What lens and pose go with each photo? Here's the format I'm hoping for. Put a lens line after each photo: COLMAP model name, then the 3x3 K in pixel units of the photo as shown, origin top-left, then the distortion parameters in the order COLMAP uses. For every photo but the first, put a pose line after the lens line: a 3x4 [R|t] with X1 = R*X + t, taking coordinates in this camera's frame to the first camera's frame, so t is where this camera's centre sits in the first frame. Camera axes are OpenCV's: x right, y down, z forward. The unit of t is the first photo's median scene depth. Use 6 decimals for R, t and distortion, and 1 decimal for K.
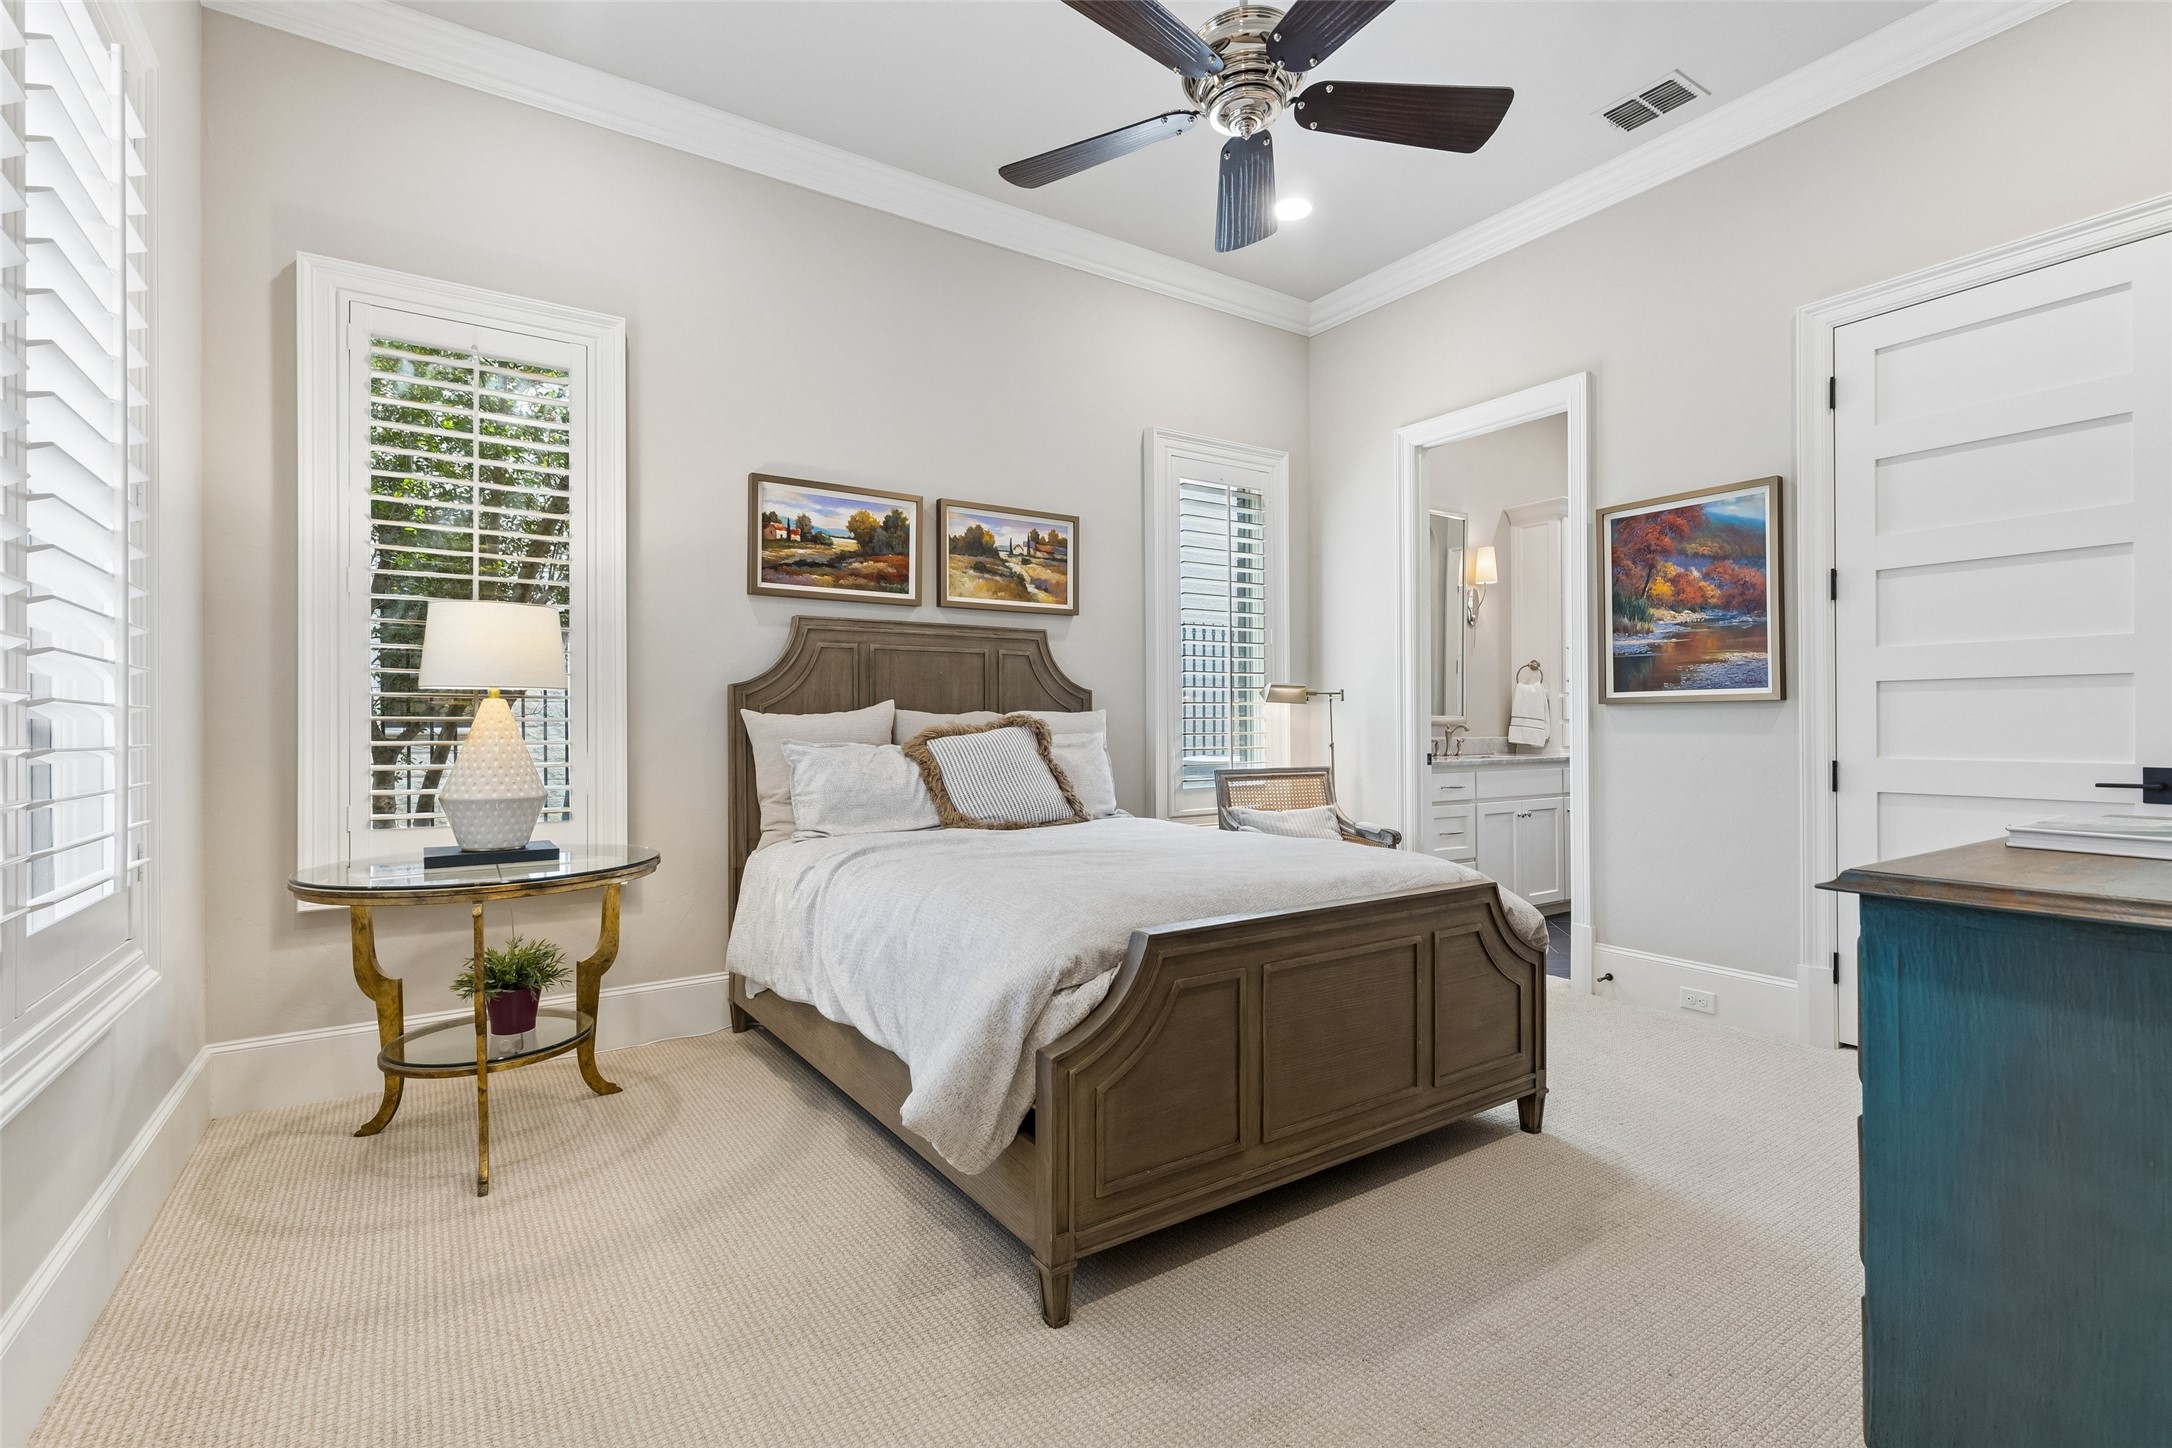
lens RADIAL K [[981.7, 0, 1085.3], [0, 981.7, 729.1], [0, 0, 1]] dist [-0.001365, -0.000162]
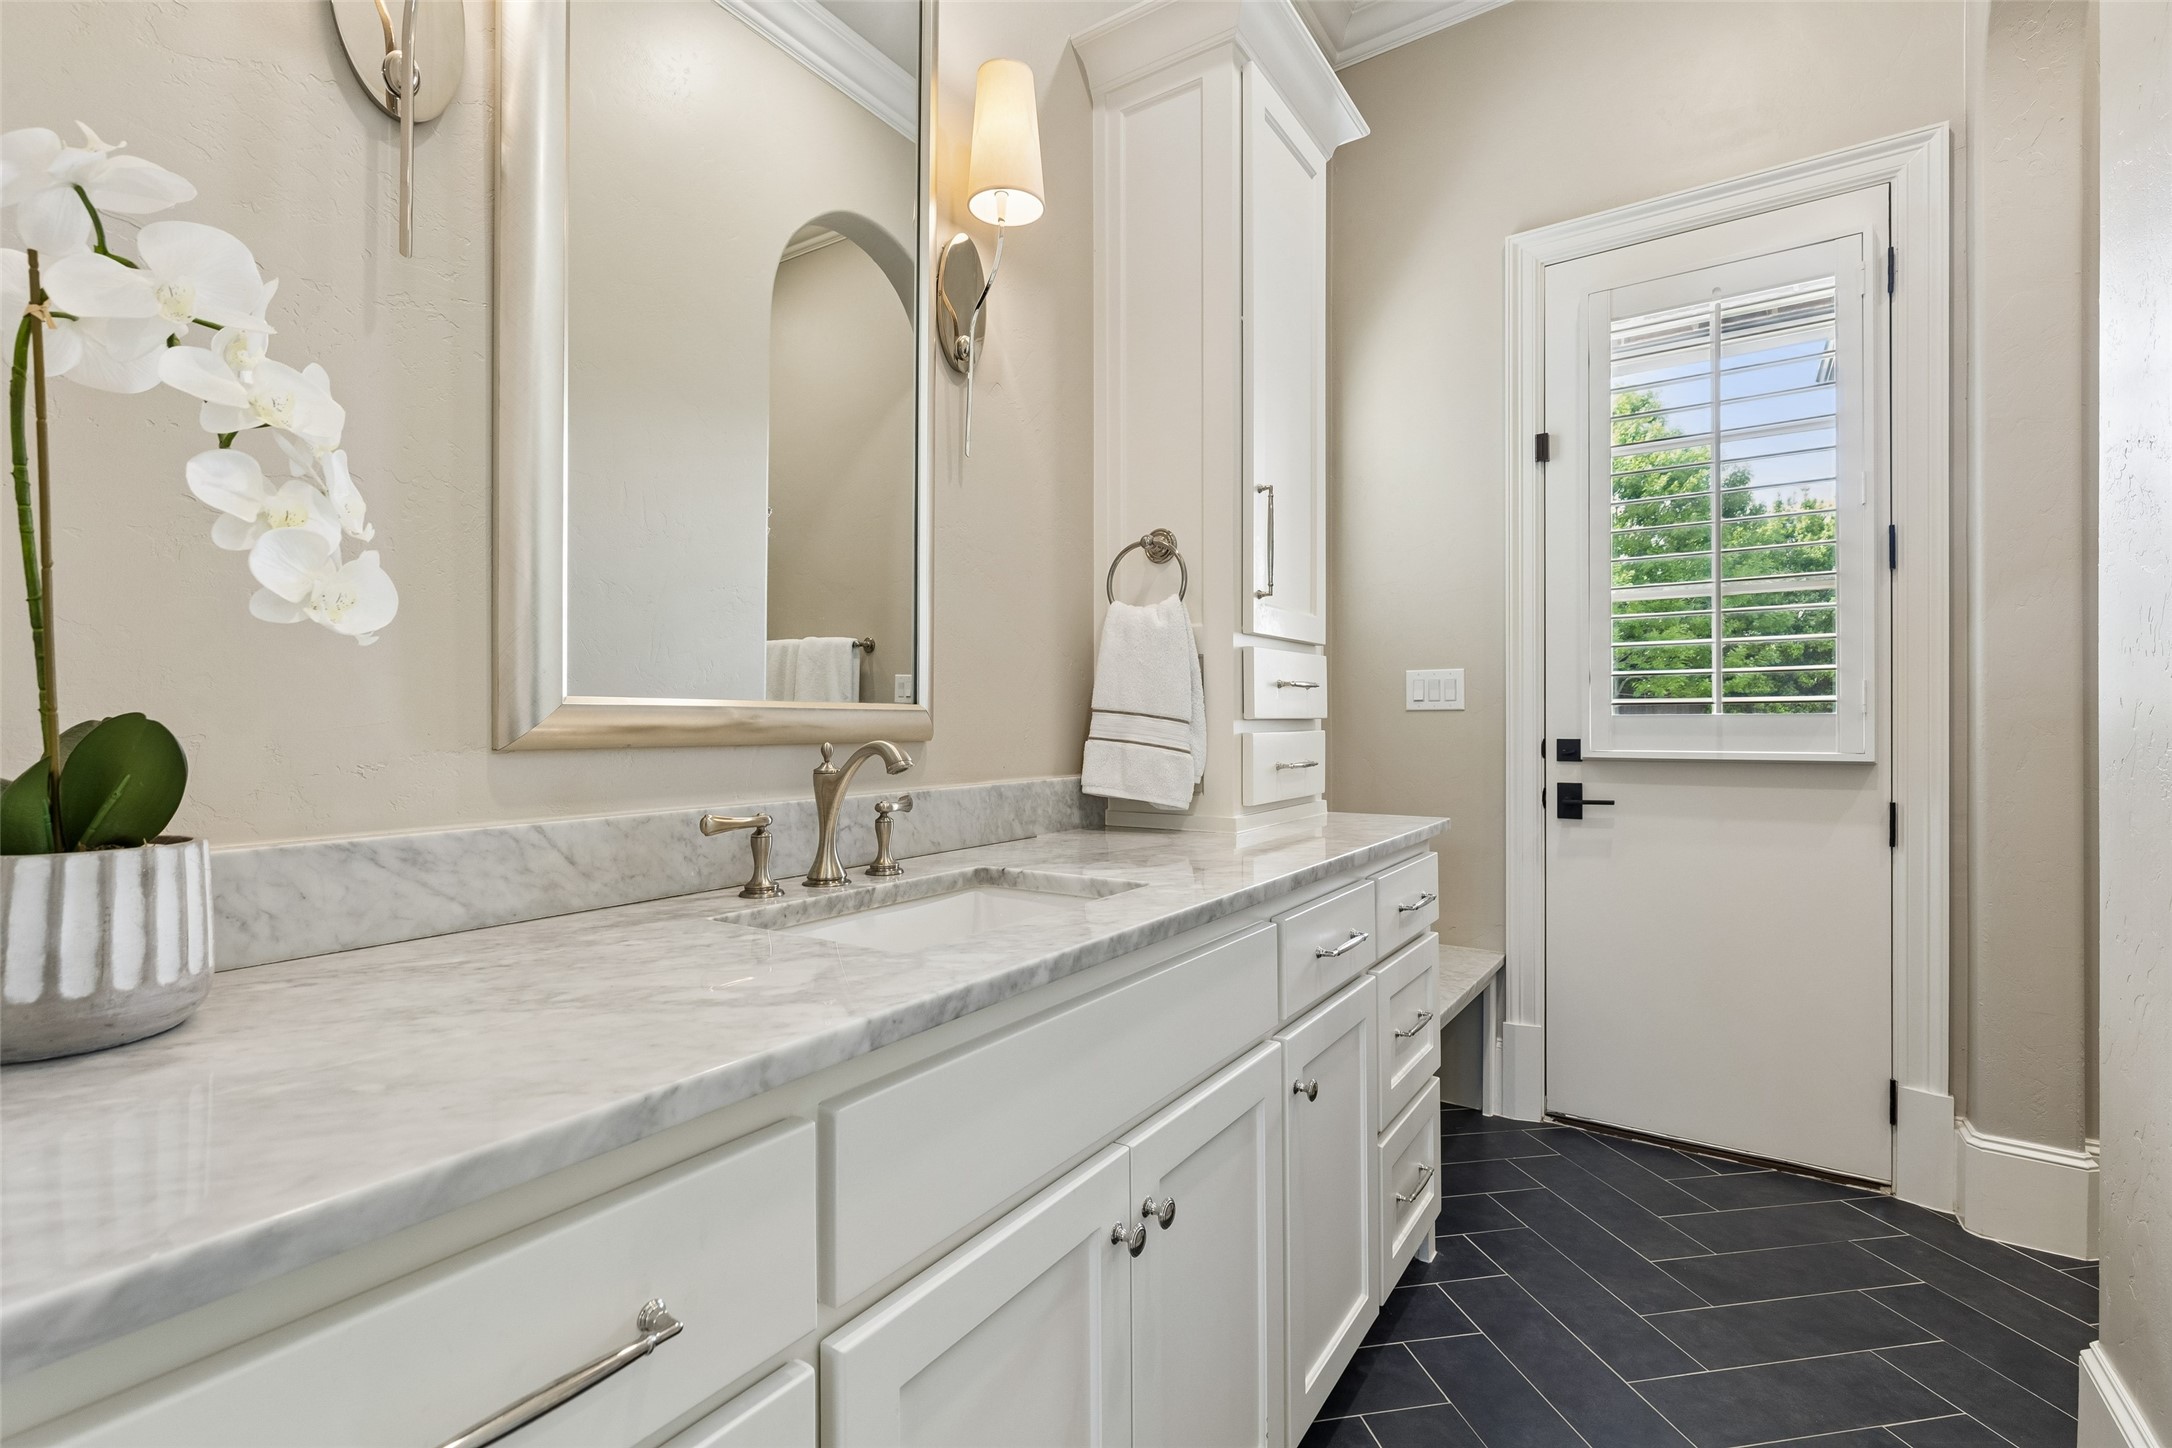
lens RADIAL K [[981.7, 0, 1084.0], [0, 981.7, 726.7], [0, 0, 1]] dist [-0.001365, -0.000162]
pose [[0.924363, 0.002305, 0.381507, 0.318507], [-0.002797, 0.999996, 0.000734, -0.007413], [-0.381503, -0.001746, 0.924366, 0.725670]]
